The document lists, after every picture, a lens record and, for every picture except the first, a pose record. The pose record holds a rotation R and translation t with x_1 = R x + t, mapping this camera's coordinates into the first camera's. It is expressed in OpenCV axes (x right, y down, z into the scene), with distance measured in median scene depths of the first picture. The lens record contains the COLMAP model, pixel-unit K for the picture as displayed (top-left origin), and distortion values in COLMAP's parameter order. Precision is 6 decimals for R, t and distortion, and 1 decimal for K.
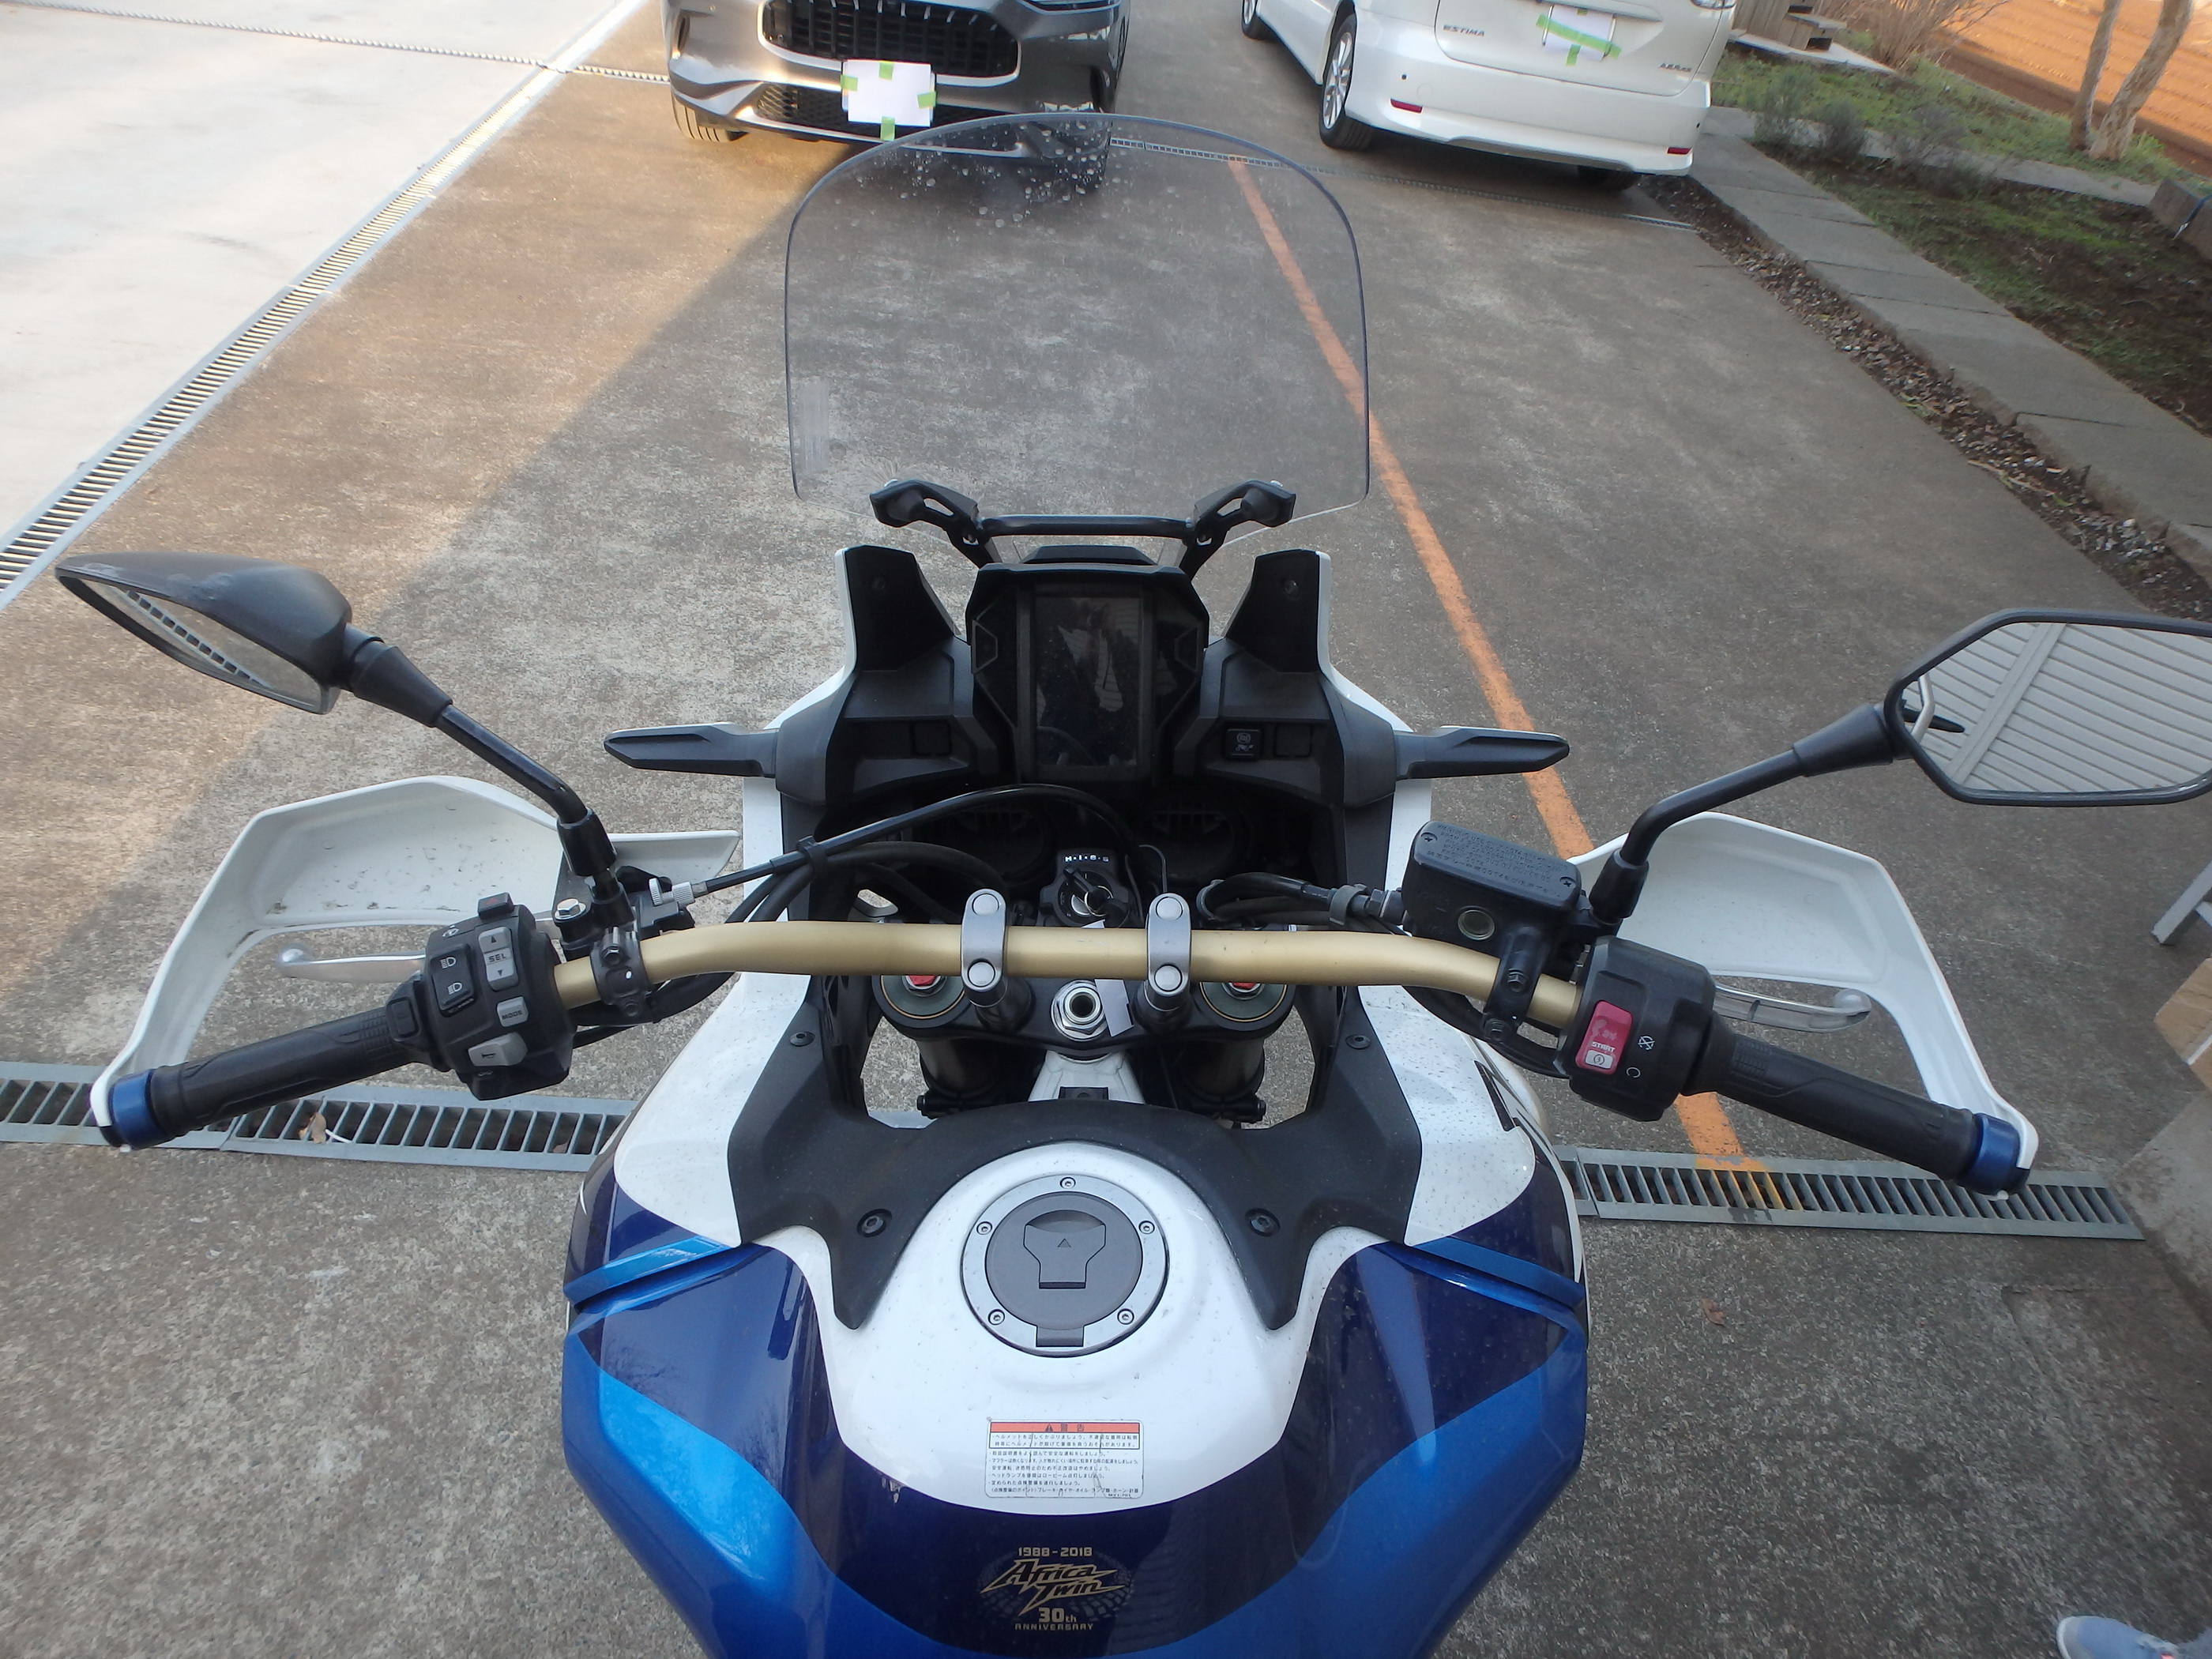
lens RADIAL K [[1378.7, 0, 1117.8], [0, 1378.7, 789.0], [0, 0, 1]] dist [-0.037972, 0.010536]
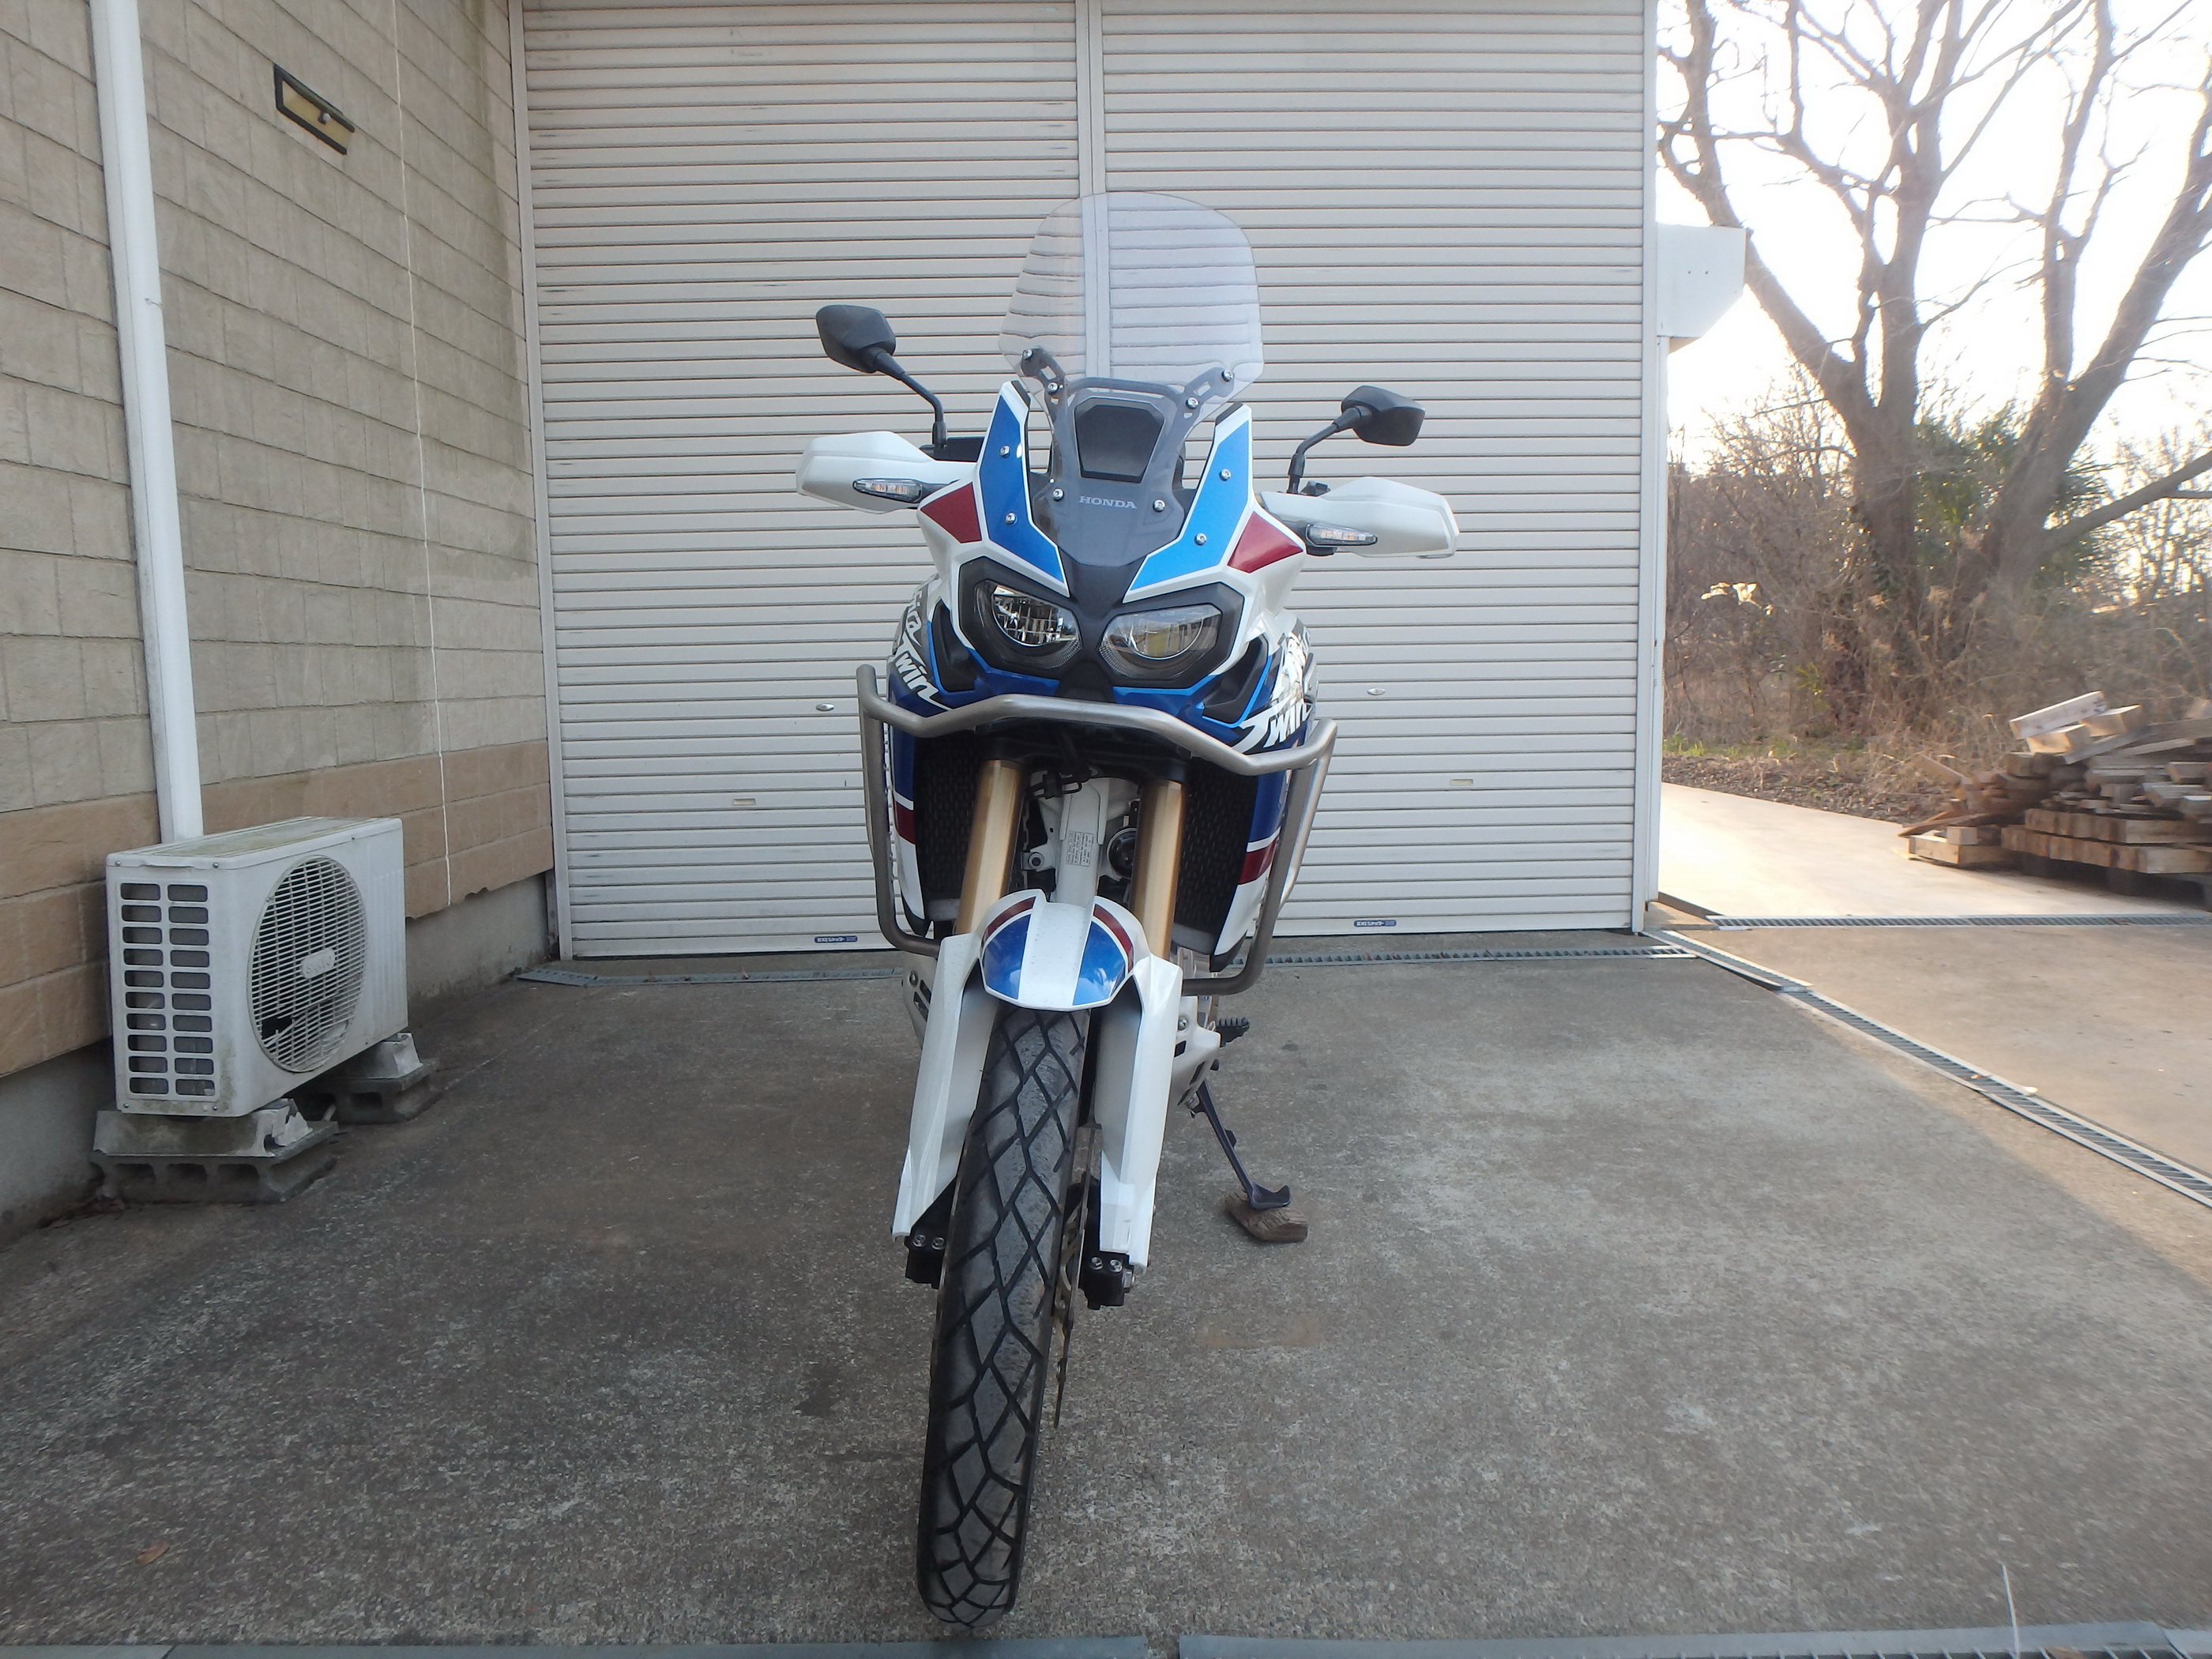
lens RADIAL K [[1389.9, 0, 1079.2], [0, 1389.9, 799.9], [0, 0, 1]] dist [-0.039912, -0.000856]
pose [[-0.988968, -0.141139, 0.044970, -0.086324], [-0.065913, 0.691167, 0.719683, -0.938314], [-0.132657, 0.708779, -0.692845, 2.207817]]
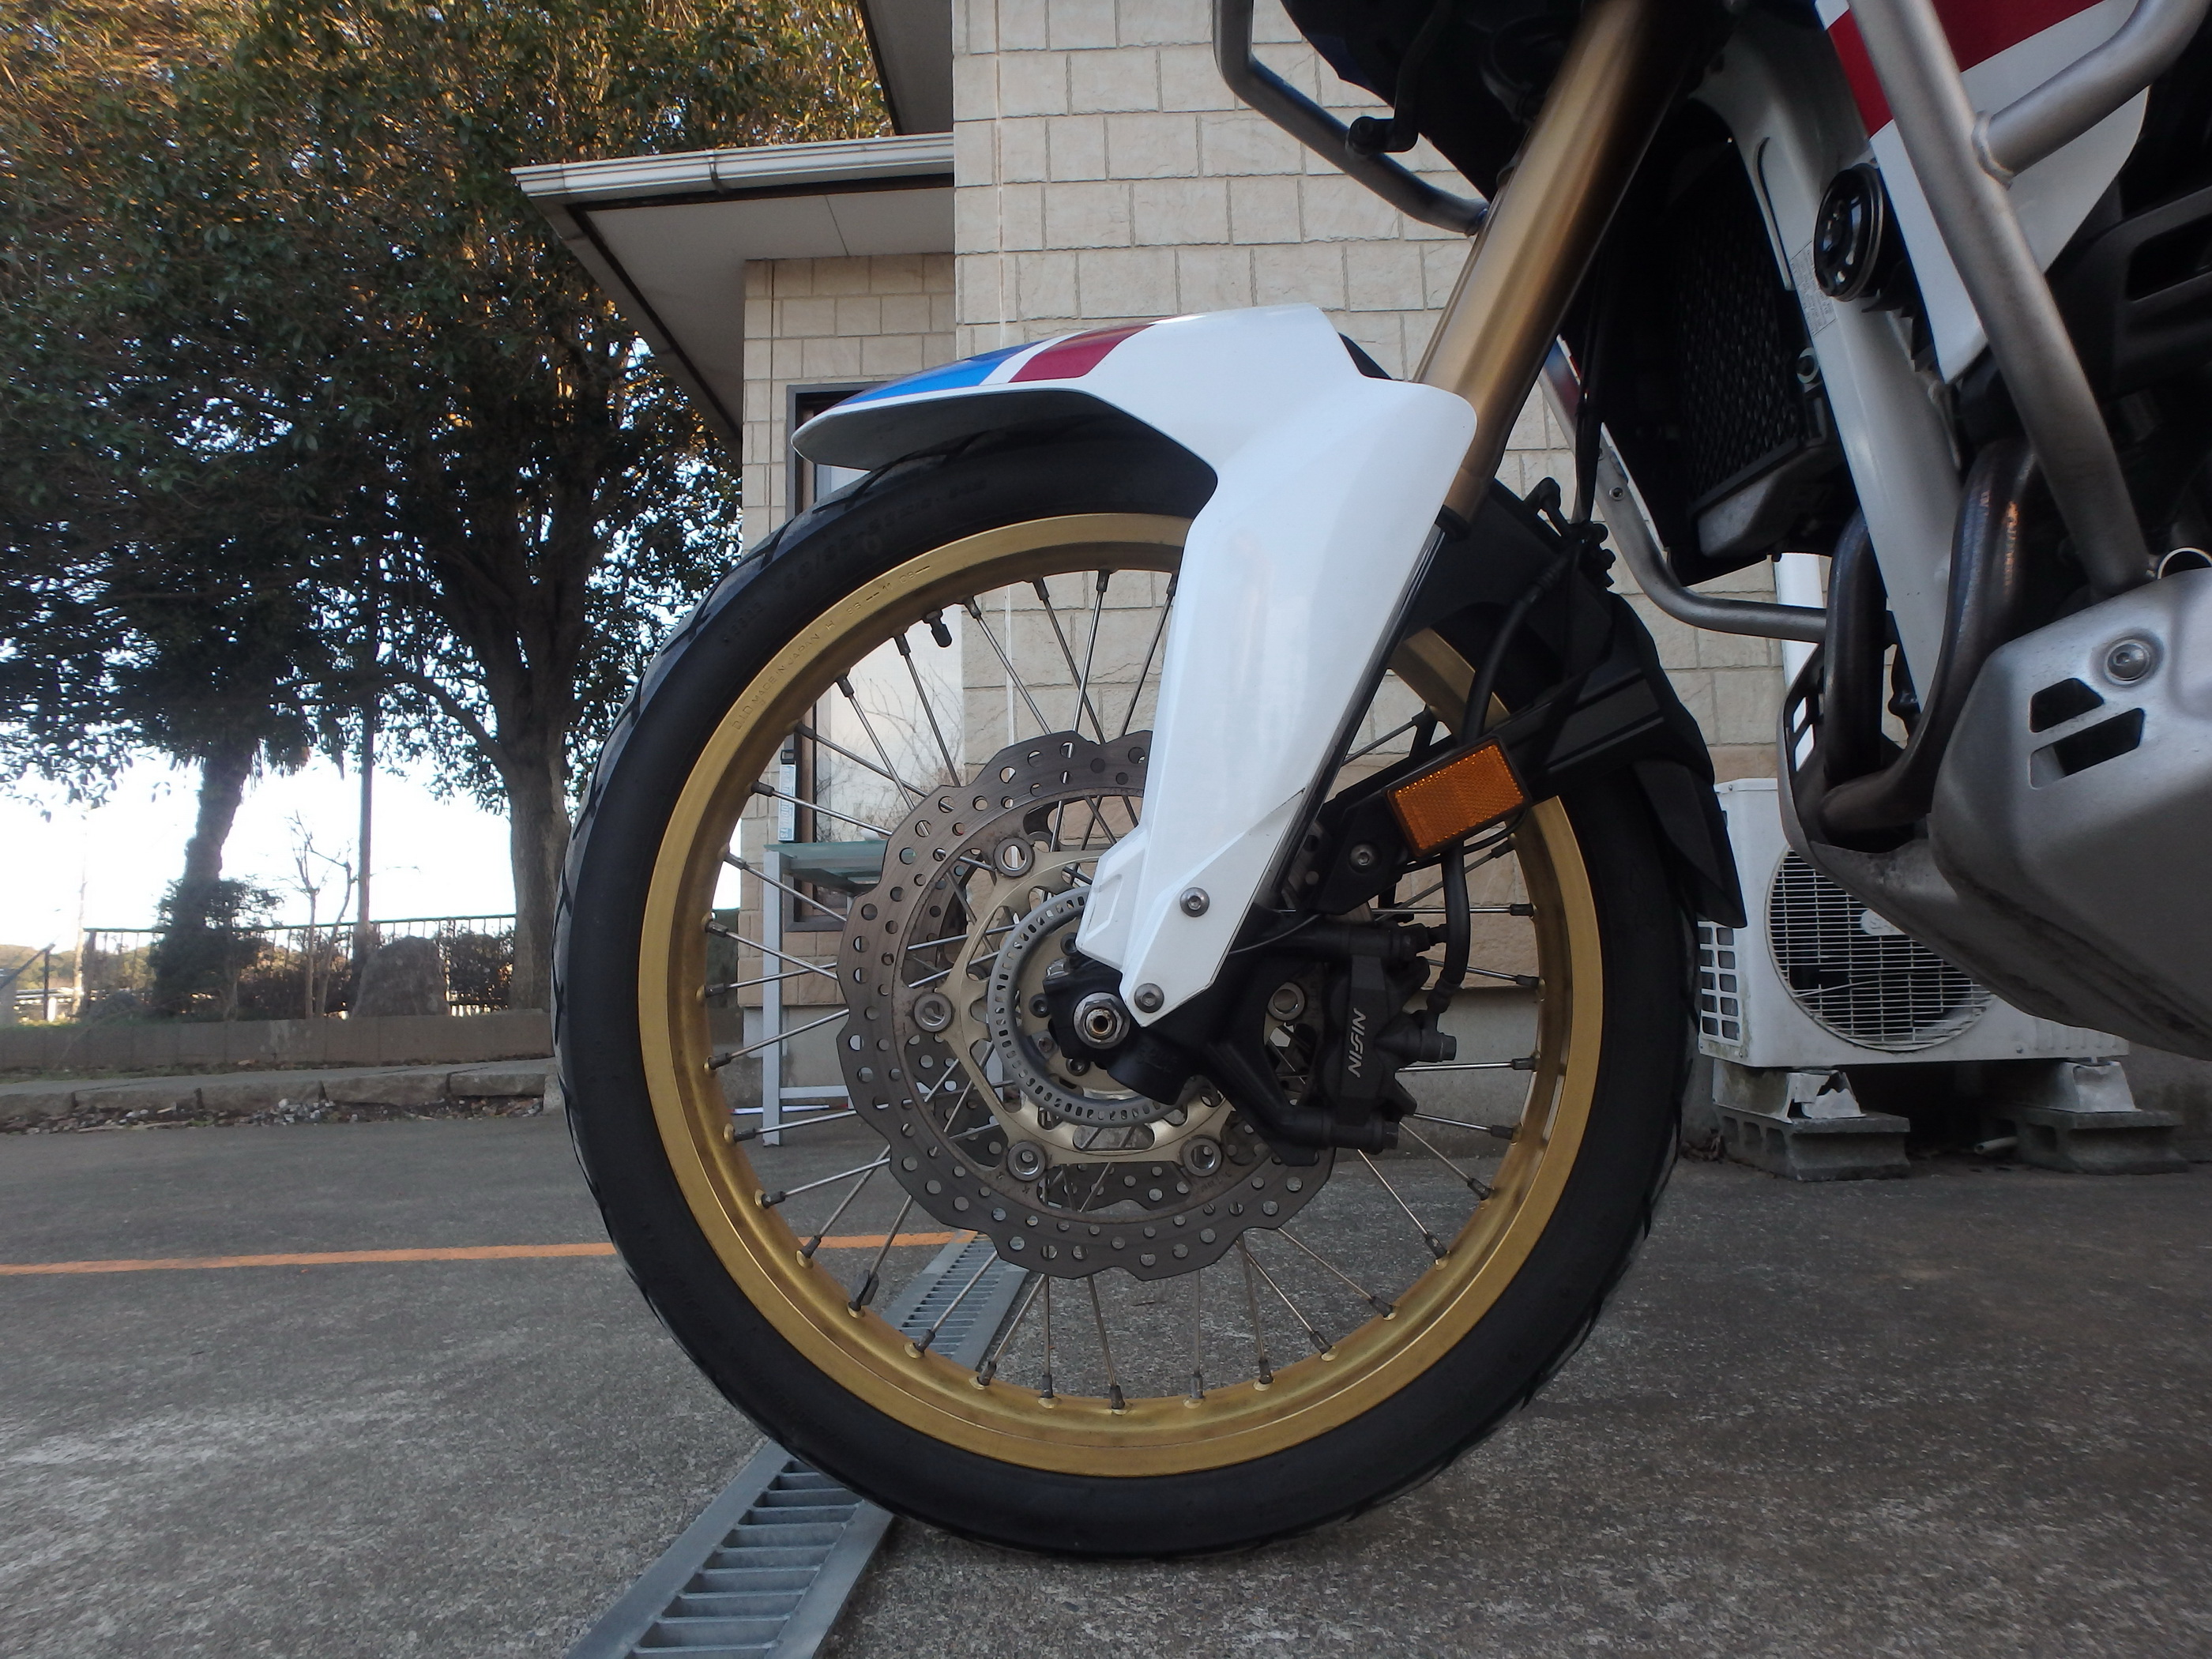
lens RADIAL K [[1364.6, 0, 1118.9], [0, 1364.6, 806.6], [0, 0, 1]] dist [-0.032745, 0.003232]
pose [[0.070853, -0.029947, 0.997037, -0.802167], [0.665442, 0.746035, -0.024881, 0.347062], [-0.743079, 0.665233, 0.072787, 1.453861]]
